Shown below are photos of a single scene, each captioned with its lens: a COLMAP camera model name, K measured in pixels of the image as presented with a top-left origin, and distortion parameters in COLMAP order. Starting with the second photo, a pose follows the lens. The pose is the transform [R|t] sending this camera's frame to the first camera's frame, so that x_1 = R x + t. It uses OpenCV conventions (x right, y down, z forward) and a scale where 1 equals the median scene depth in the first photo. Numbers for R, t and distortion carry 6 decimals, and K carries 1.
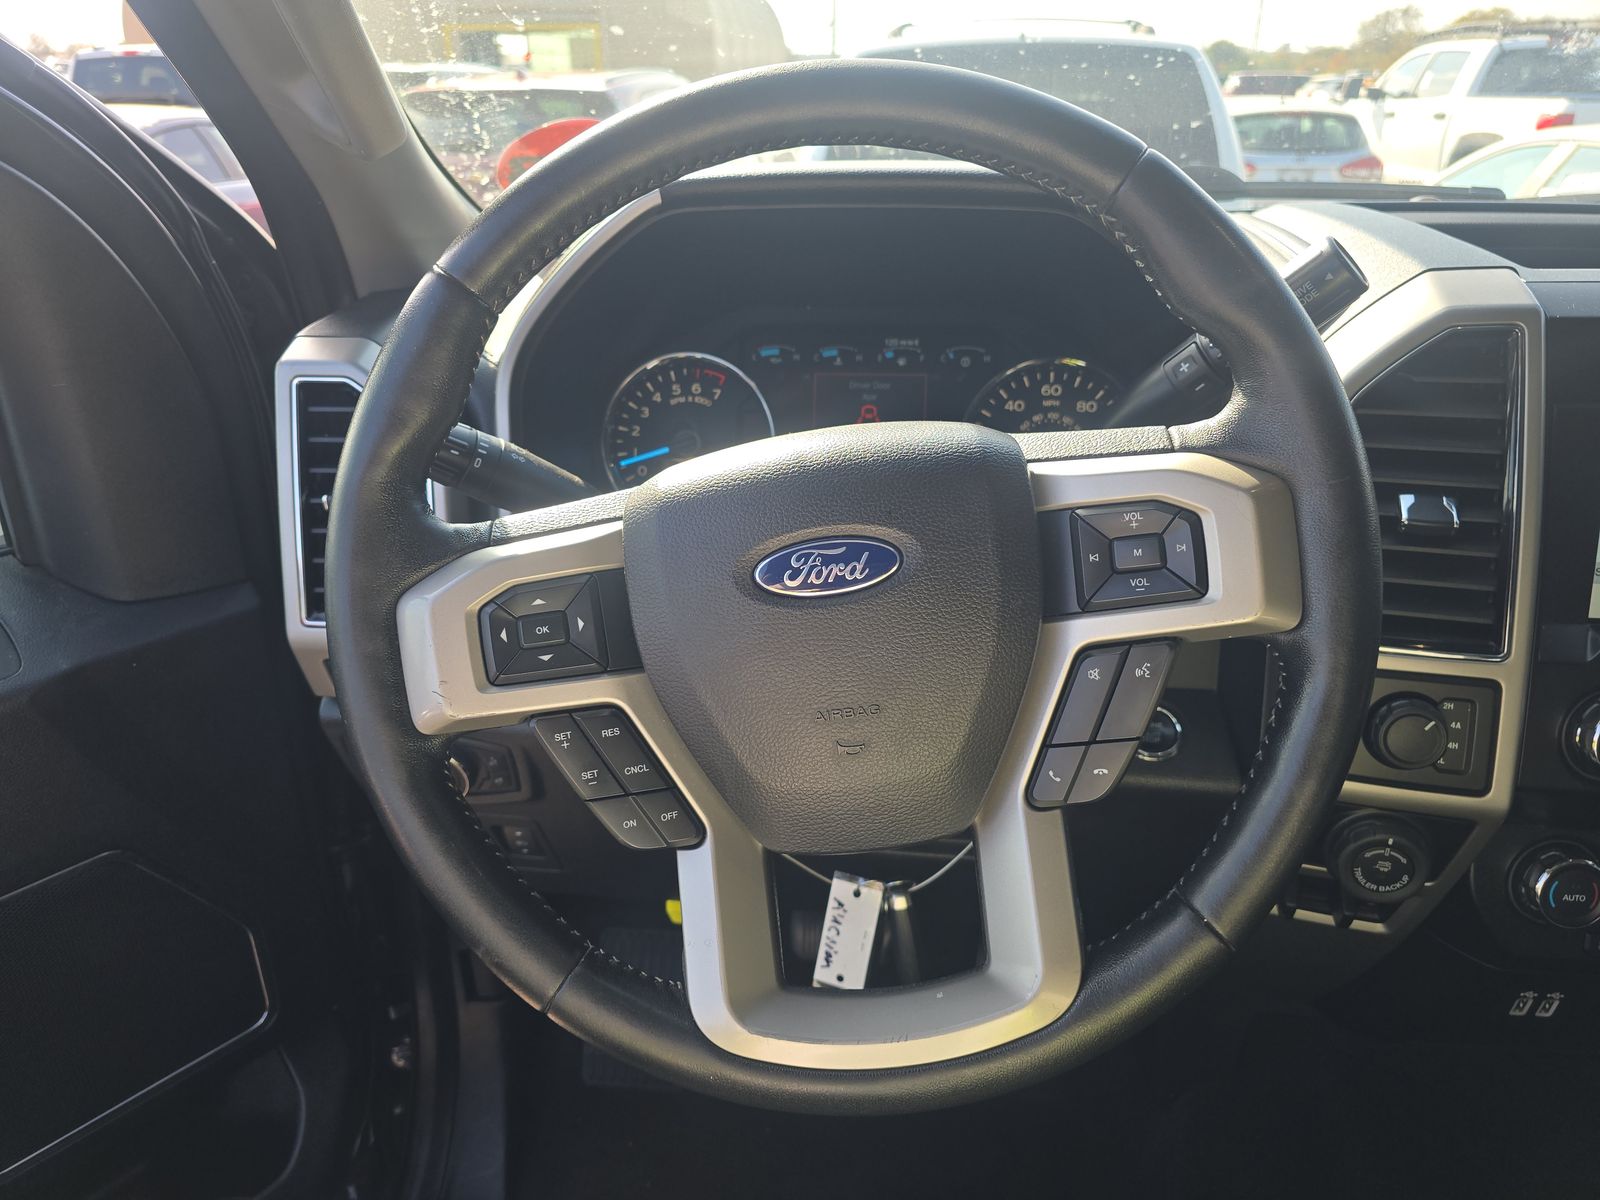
lens RADIAL K [[1093.8, 0, 795.2], [0, 1093.8, 596.5], [0, 0, 1]] dist [0.075342, -0.087793]
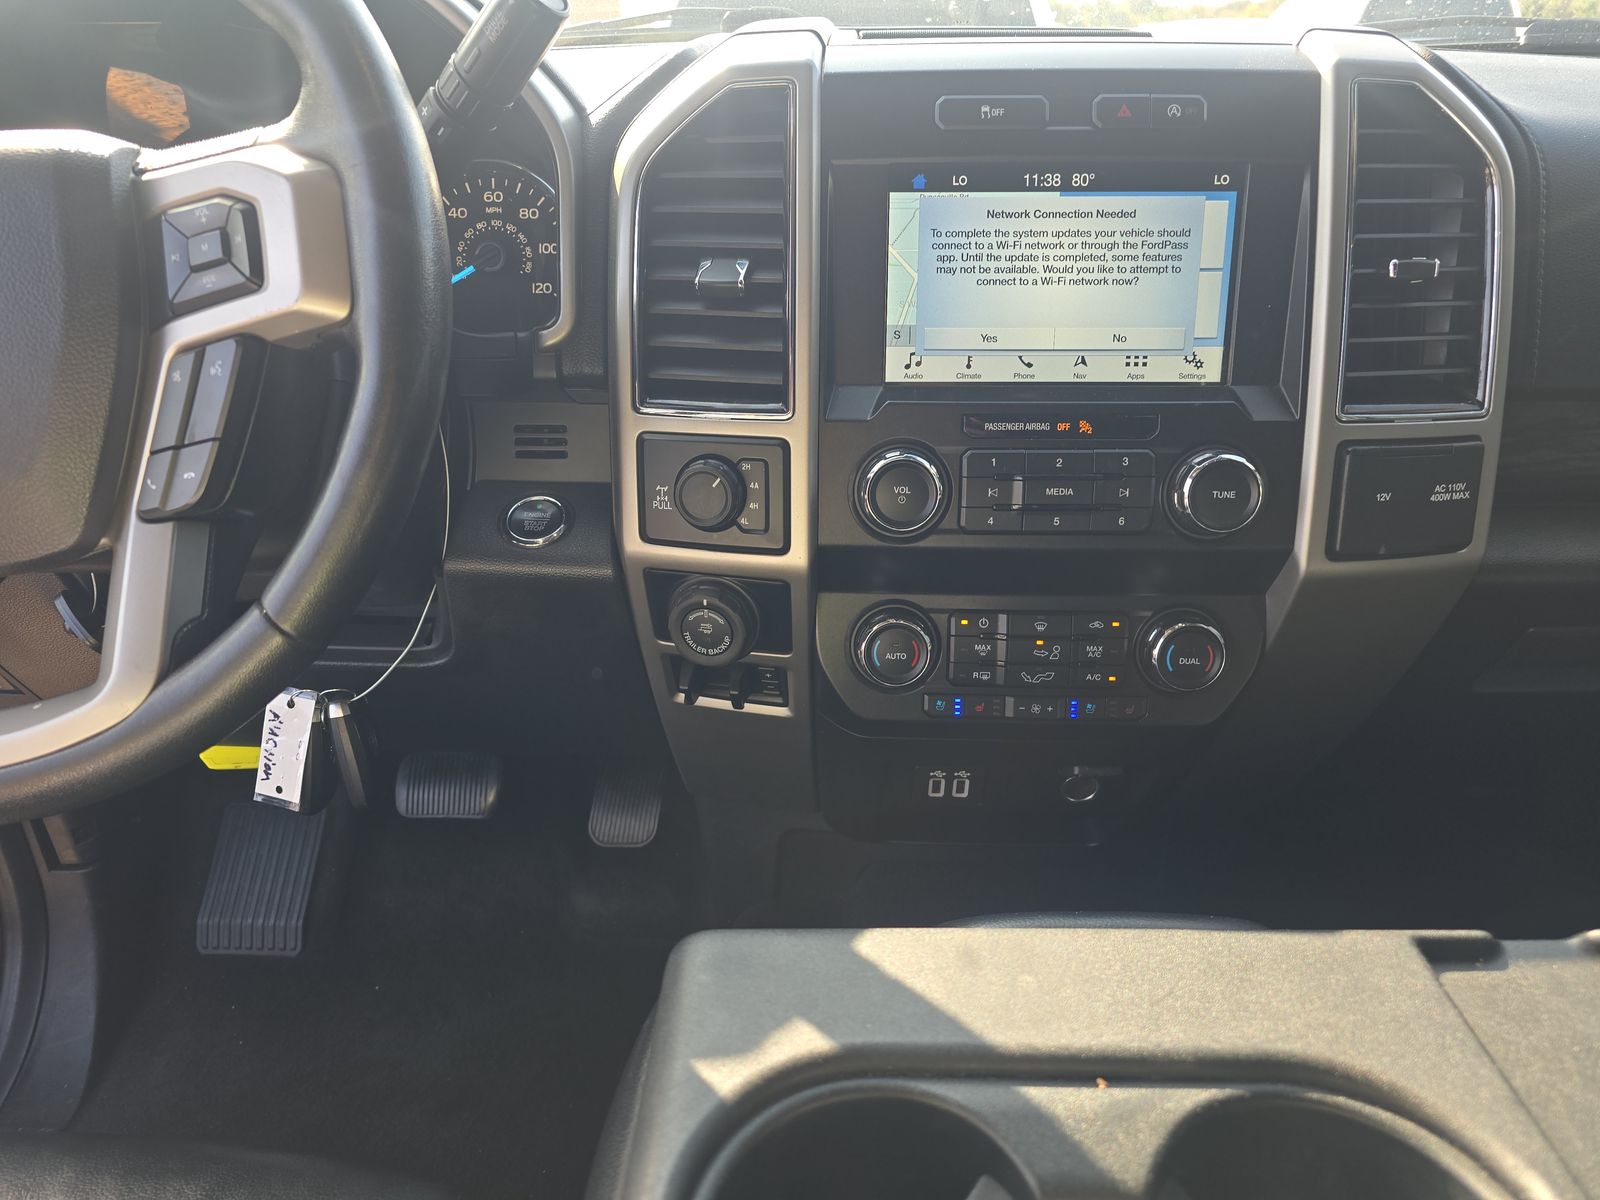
lens RADIAL K [[1093.8, 0, 795.2], [0, 1093.8, 596.5], [0, 0, 1]] dist [0.075342, -0.087793]
pose [[0.998362, -0.023219, 0.052287, 0.458402], [0.021305, 0.999093, 0.036874, 0.144970], [-0.053095, -0.035699, 0.997951, -0.018559]]
